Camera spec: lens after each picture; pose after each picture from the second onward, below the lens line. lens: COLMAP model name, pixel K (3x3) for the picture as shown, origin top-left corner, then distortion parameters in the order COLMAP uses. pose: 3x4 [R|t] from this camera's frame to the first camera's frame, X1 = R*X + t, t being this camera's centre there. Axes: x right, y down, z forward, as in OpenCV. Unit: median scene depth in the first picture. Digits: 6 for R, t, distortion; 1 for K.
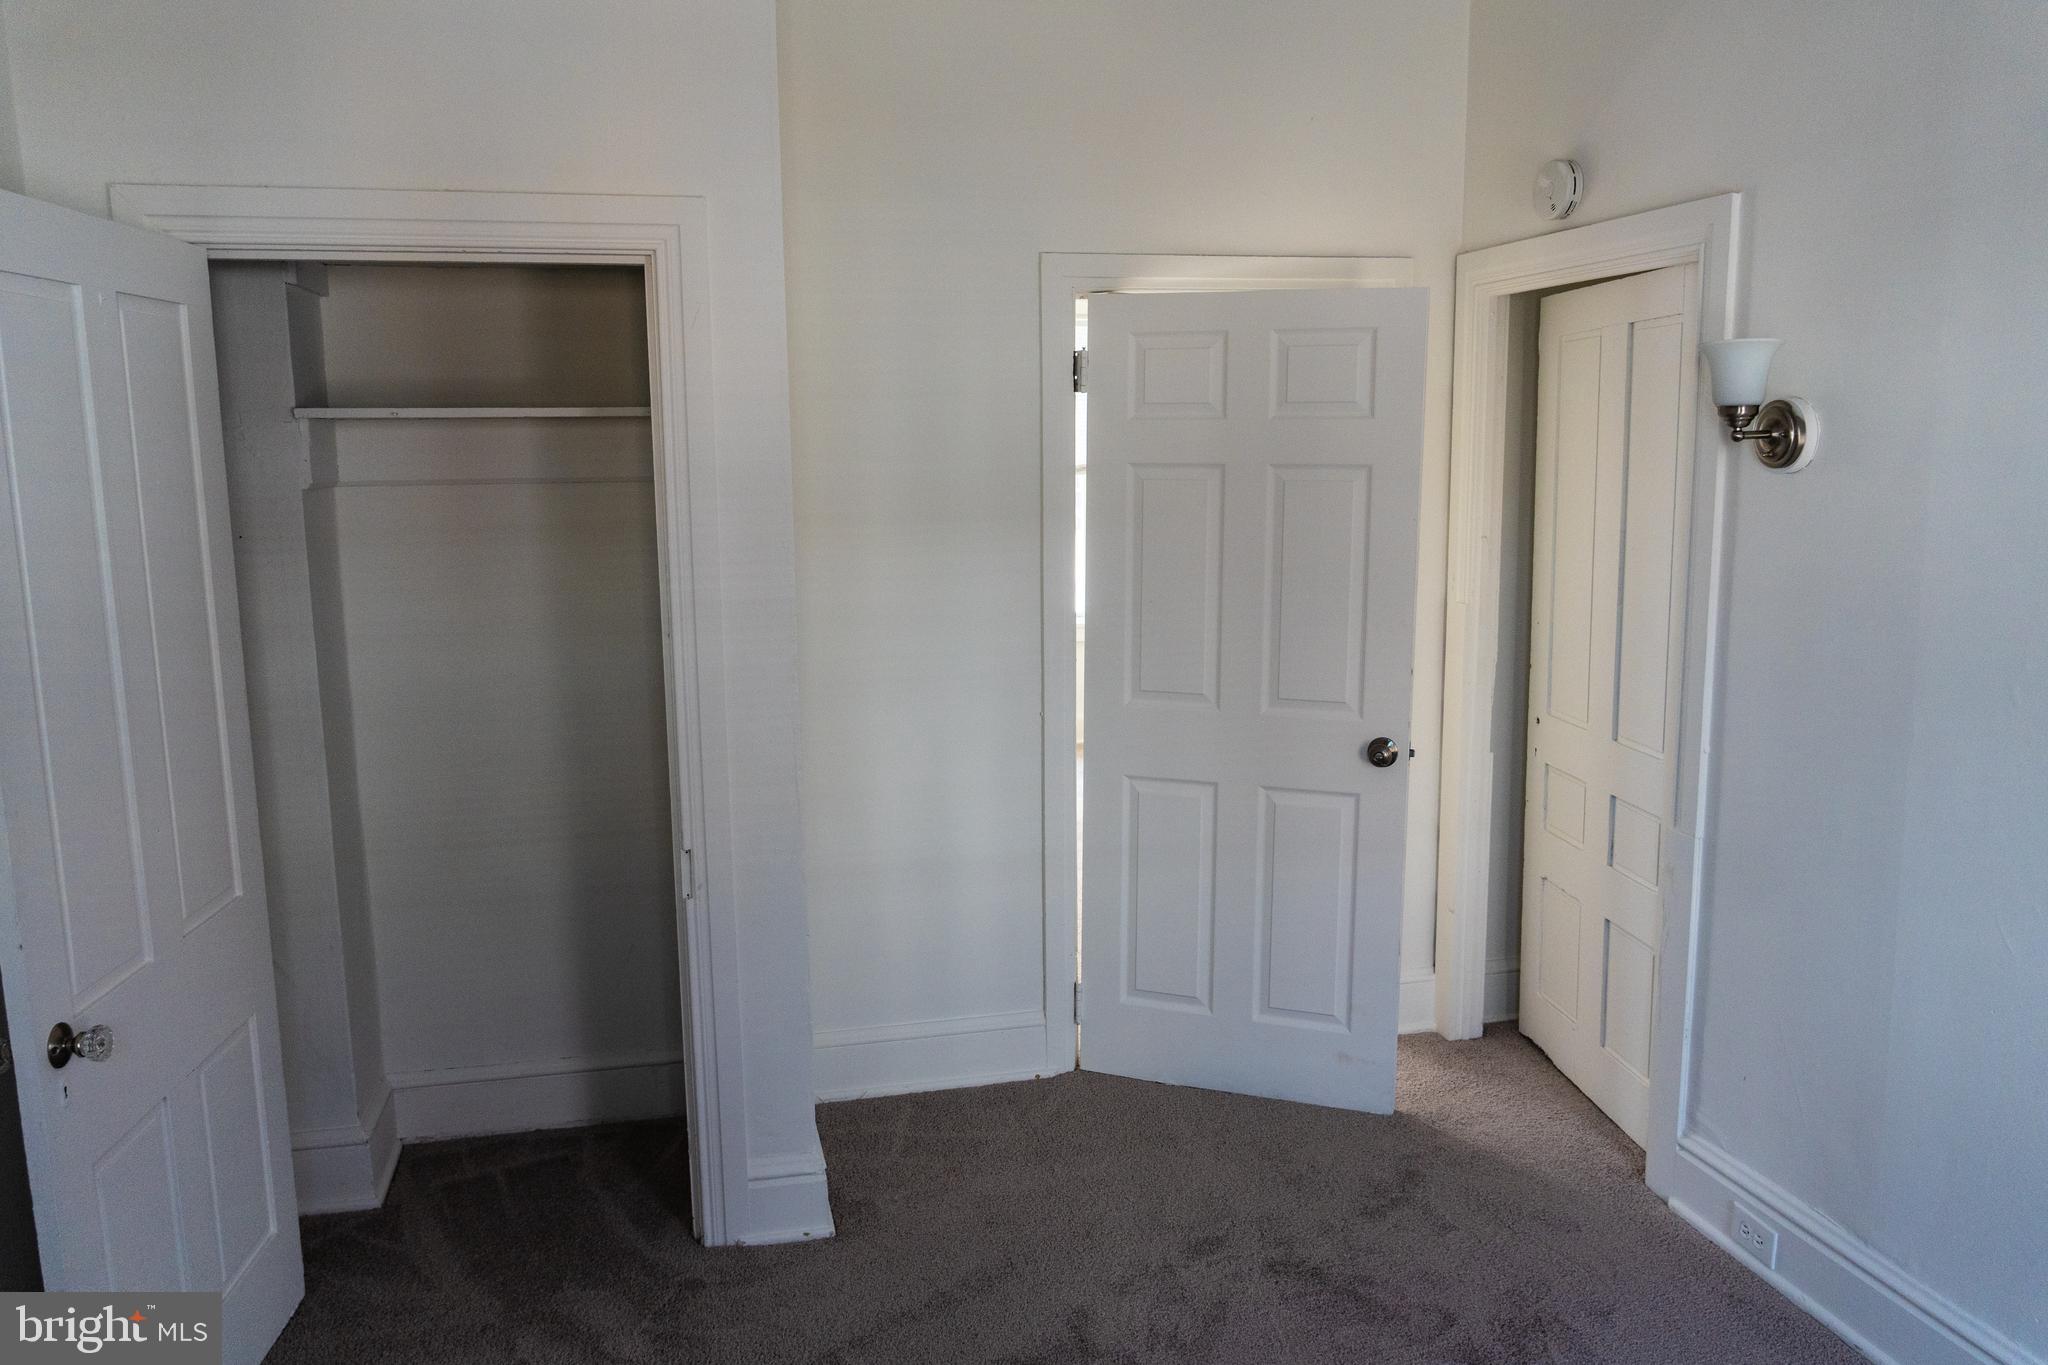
lens RADIAL K [[1568.0, 0, 1024.0], [0, 1568.0, 682.5], [0, 0, 1]] dist [0.000391, -0.004443]
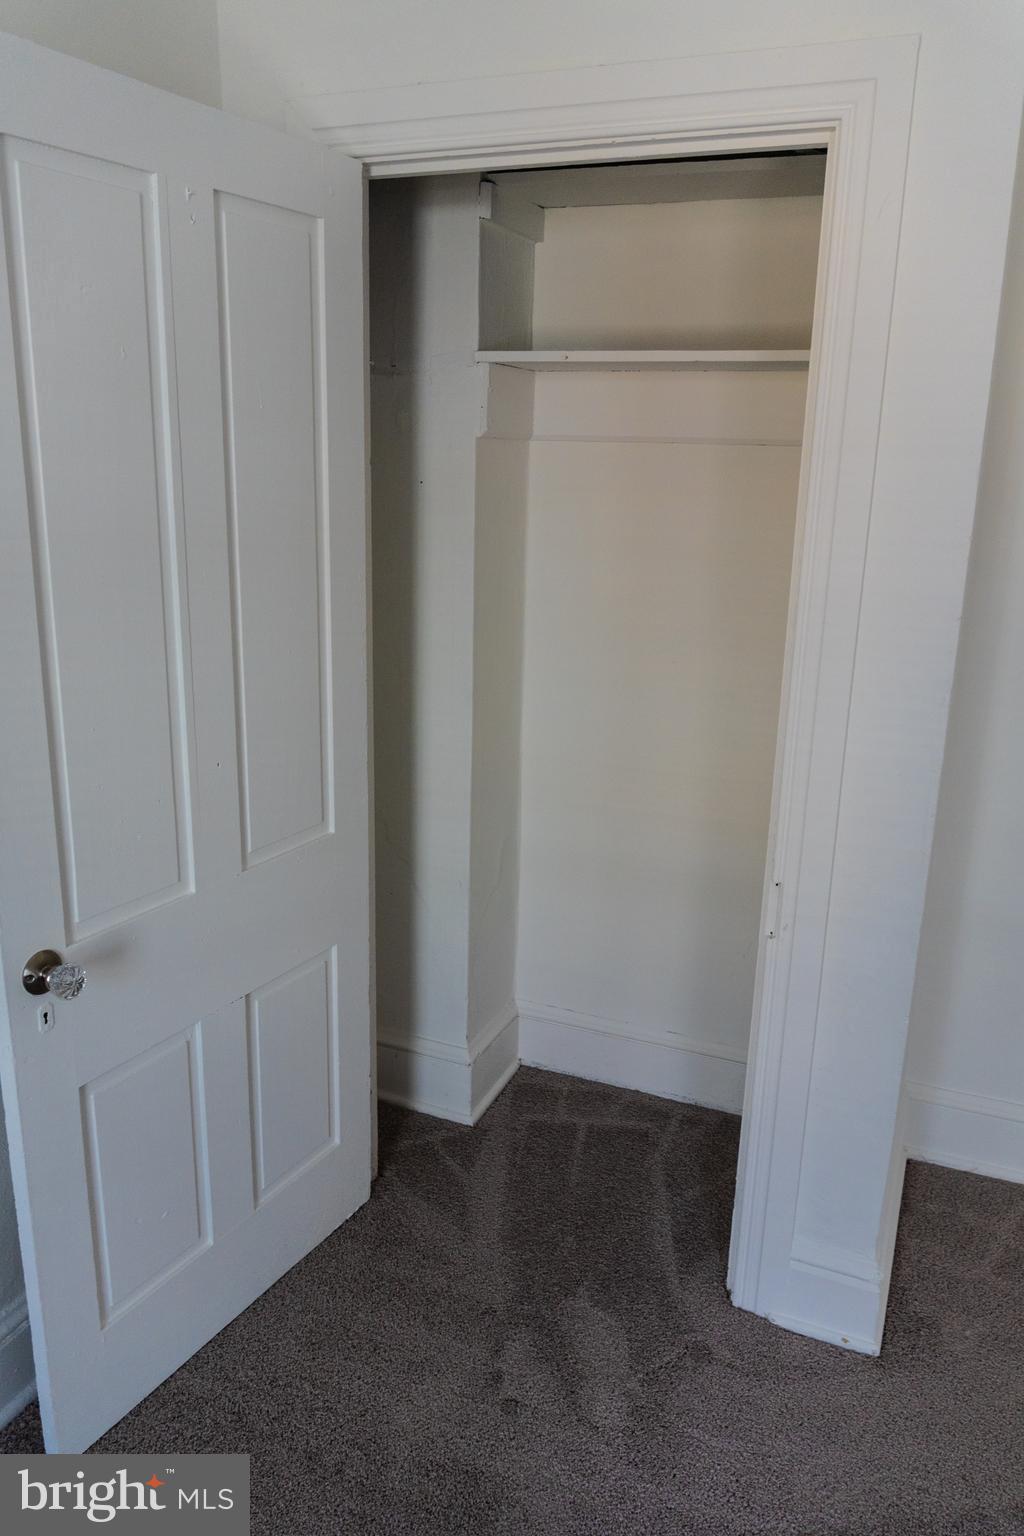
lens RADIAL K [[1157.7, 0, 512.0], [0, 1157.7, 768.0], [0, 0, 1]] dist [-0.012966, 0.003820]
pose [[0.812995, 0.189171, -0.550684, 0.002036], [-0.128755, 0.980747, 0.146822, -0.026784], [0.567856, -0.048462, 0.821700, 0.389789]]
